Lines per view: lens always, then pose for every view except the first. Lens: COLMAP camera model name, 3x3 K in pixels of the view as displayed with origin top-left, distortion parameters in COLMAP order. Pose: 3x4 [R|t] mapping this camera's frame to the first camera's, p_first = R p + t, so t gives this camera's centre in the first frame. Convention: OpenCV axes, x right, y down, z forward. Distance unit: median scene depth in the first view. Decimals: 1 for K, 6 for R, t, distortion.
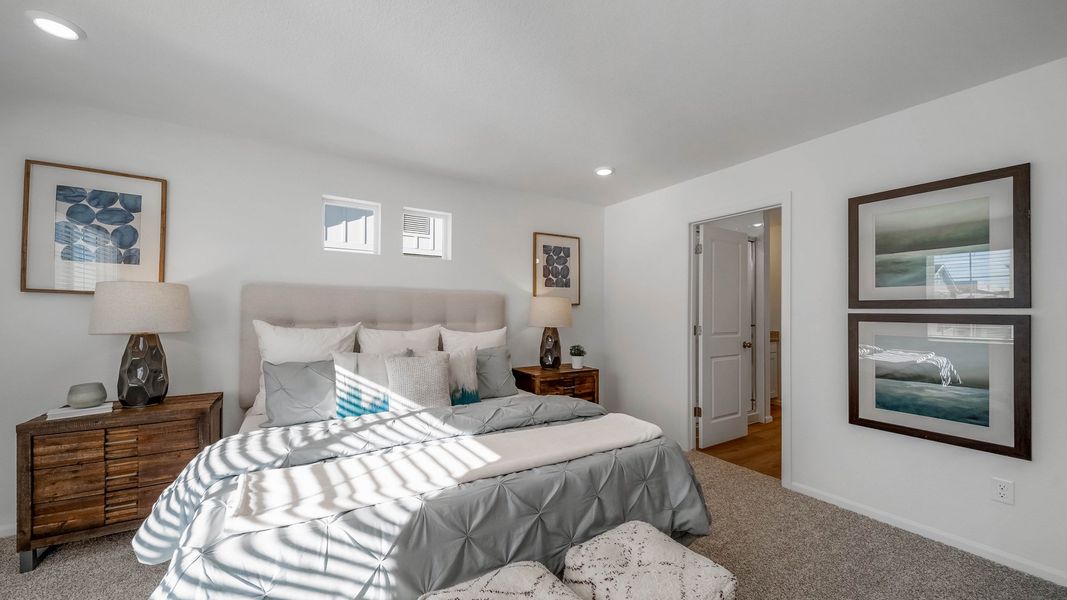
lens RADIAL K [[377.9, 0, 513.7], [0, 377.9, 308.3], [0, 0, 1]] dist [-0.001163, -0.000114]
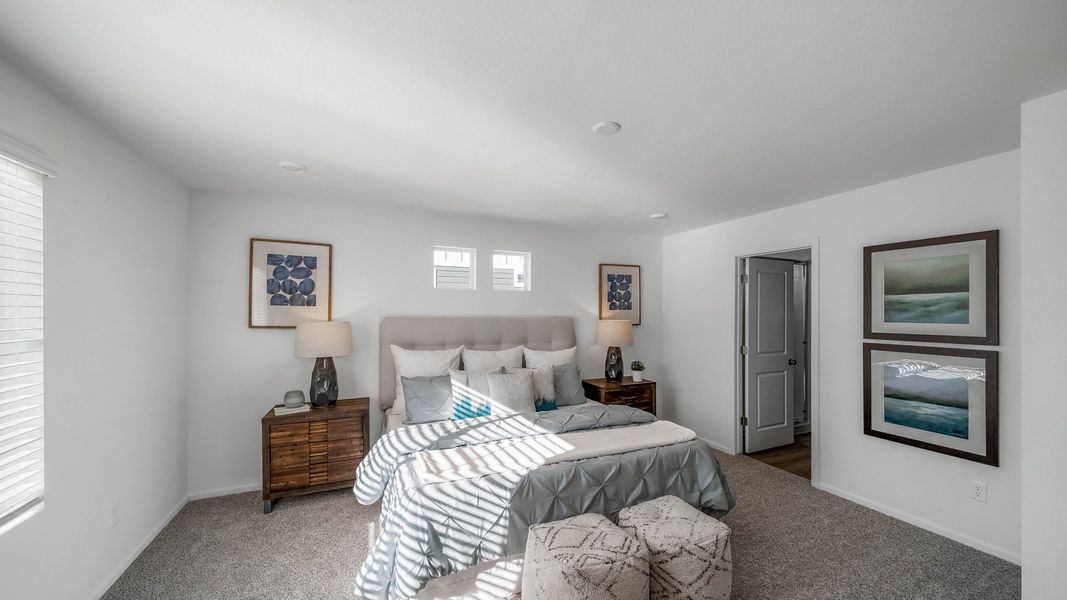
lens RADIAL K [[384.2, 0, 540.0], [0, 384.2, 311.6], [0, 0, 1]] dist [0.000116, -0.000187]
pose [[0.994483, -0.003462, -0.104836, -0.009522], [0.003713, 0.999991, 0.002194, -0.097380], [0.104828, -0.002571, 0.994487, -0.343219]]
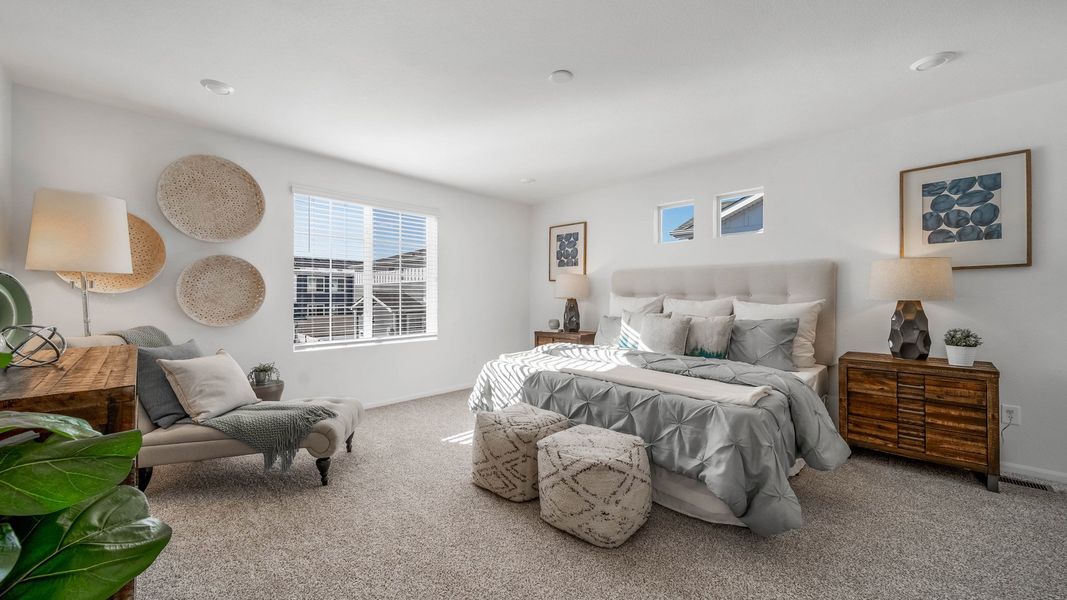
lens RADIAL K [[387.9, 0, 533.7], [0, 387.9, 296.5], [0, 0, 1]] dist [-0.002734, -0.000069]
pose [[0.264229, -0.006903, -0.964435, 1.002943], [0.013205, 0.999907, -0.003539, 0.055828], [0.964370, -0.011800, 0.264295, 0.205912]]
